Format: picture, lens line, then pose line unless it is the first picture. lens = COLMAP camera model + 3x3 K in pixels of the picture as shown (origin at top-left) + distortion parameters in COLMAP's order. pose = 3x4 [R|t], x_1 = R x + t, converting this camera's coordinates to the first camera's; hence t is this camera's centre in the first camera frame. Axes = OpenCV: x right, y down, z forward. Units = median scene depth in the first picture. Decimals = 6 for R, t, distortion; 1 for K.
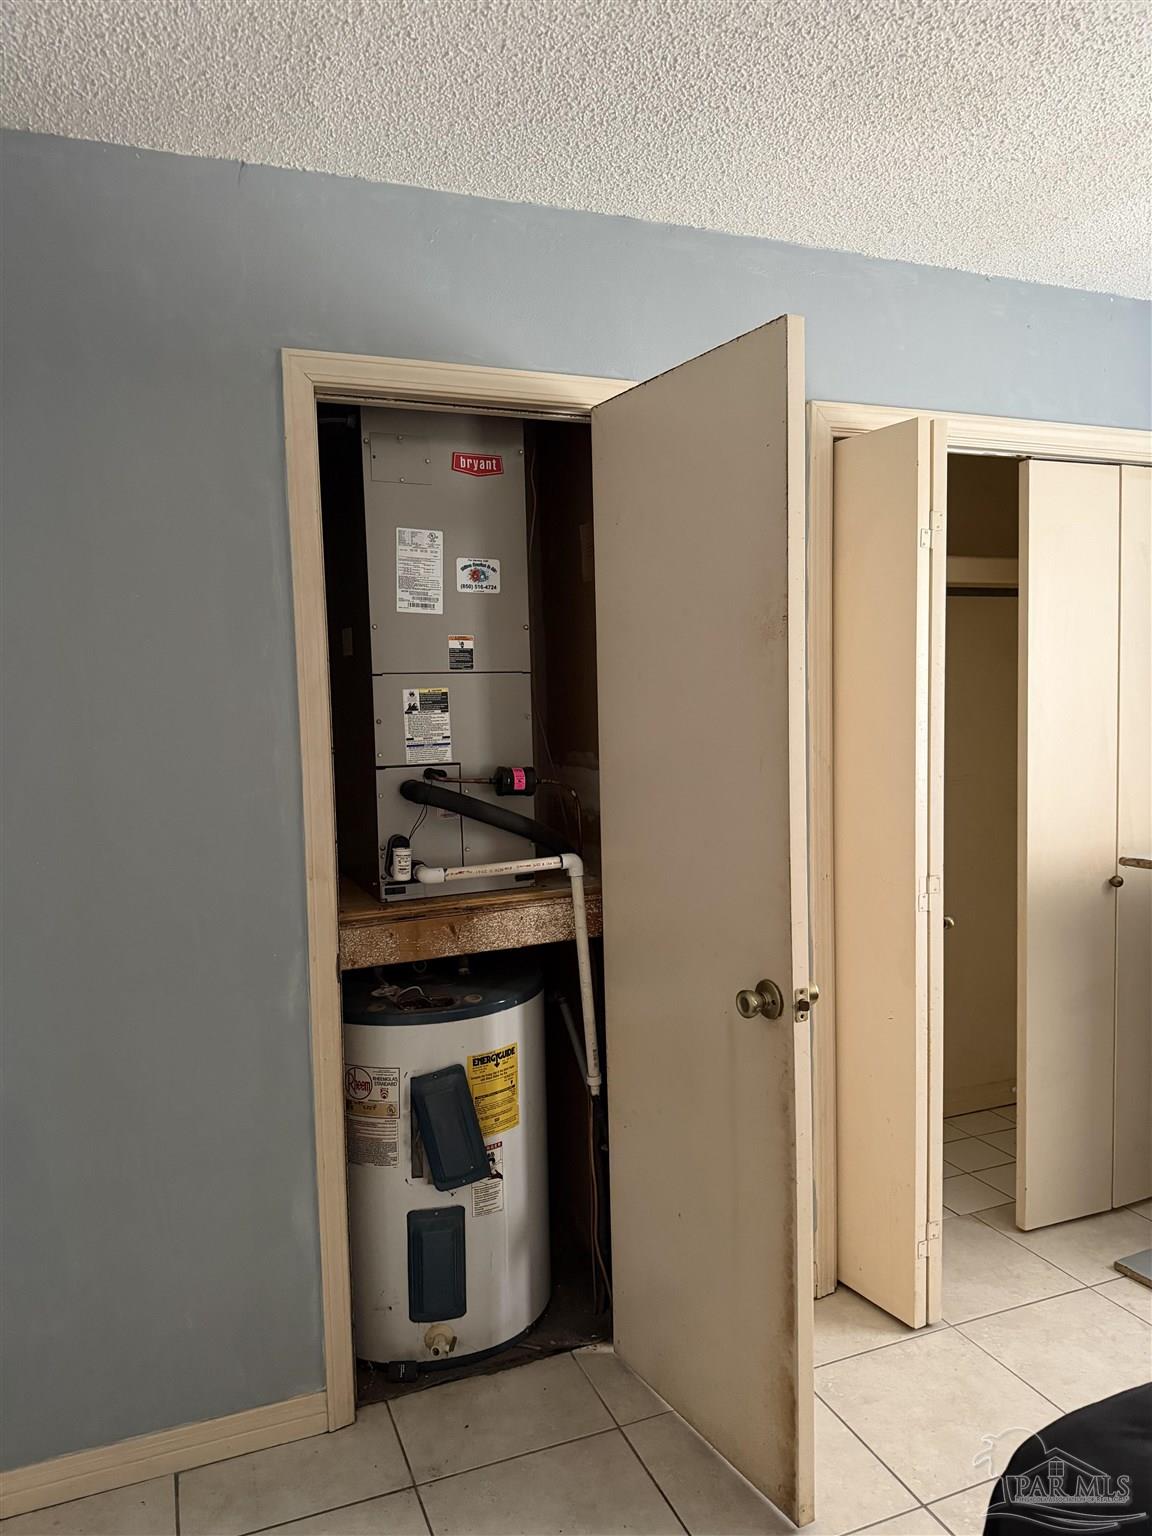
lens RADIAL K [[1087.1, 0, 580.7], [0, 1087.1, 780.5], [0, 0, 1]] dist [0.004561, -0.006847]
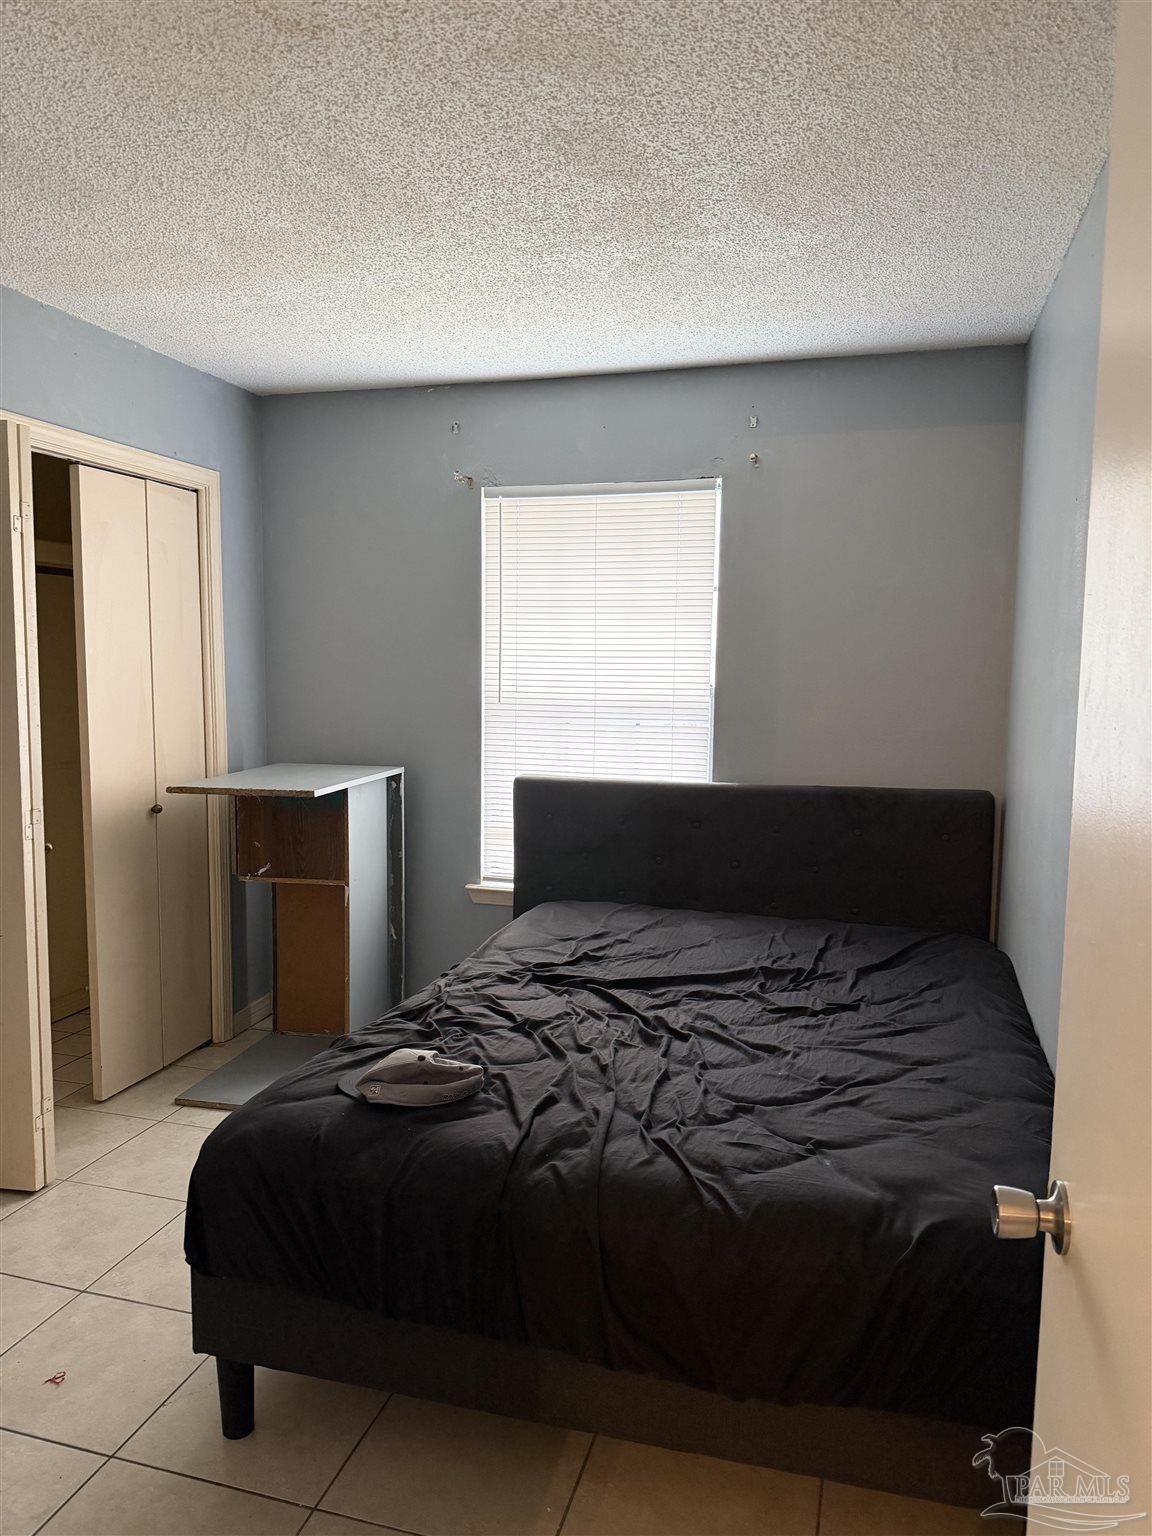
lens RADIAL K [[1081.2, 0, 570.6], [0, 1081.2, 773.7], [0, 0, 1]] dist [0.027858, -0.035864]
pose [[0.614763, -0.050236, 0.787110, -0.248475], [0.032859, 0.998734, 0.038078, 0.022946], [-0.788027, 0.002455, 0.615636, -0.194443]]
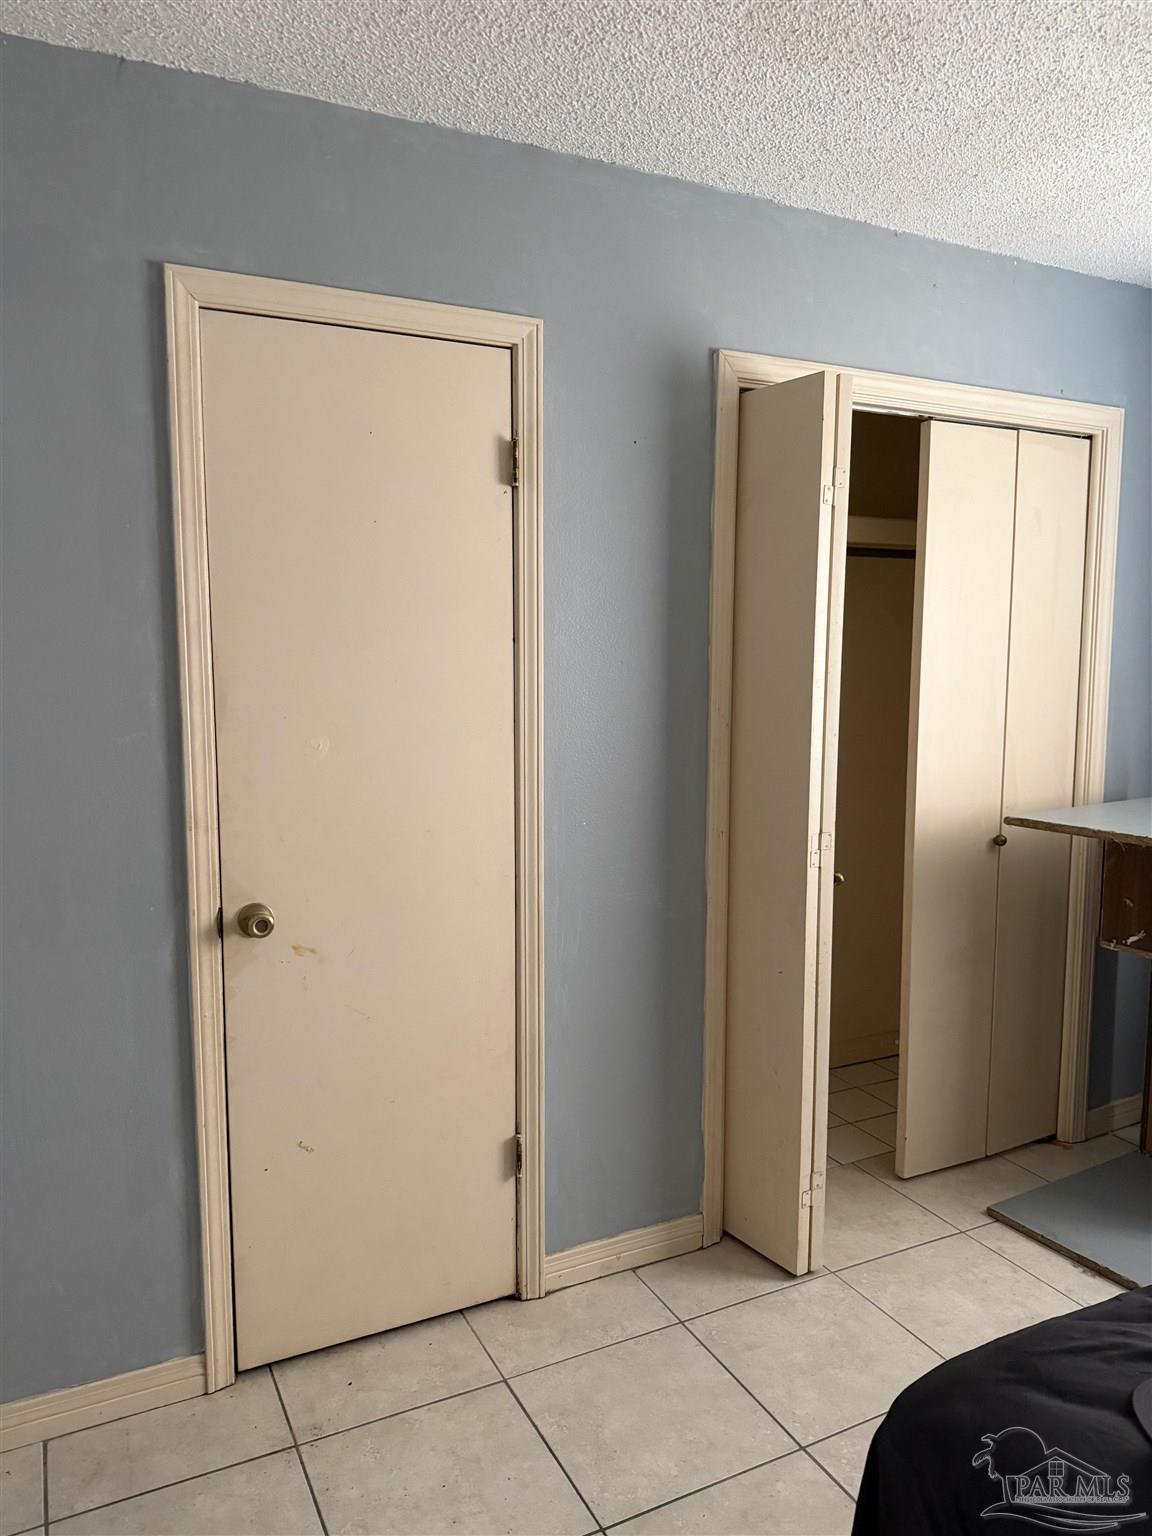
lens RADIAL K [[1081.2, 0, 570.6], [0, 1081.2, 773.7], [0, 0, 1]] dist [0.027858, -0.035864]
pose [[0.996218, 0.016104, 0.085387, 0.001236], [-0.019102, 0.999225, 0.034410, 0.002826], [-0.084766, -0.035911, 0.995753, 0.021778]]
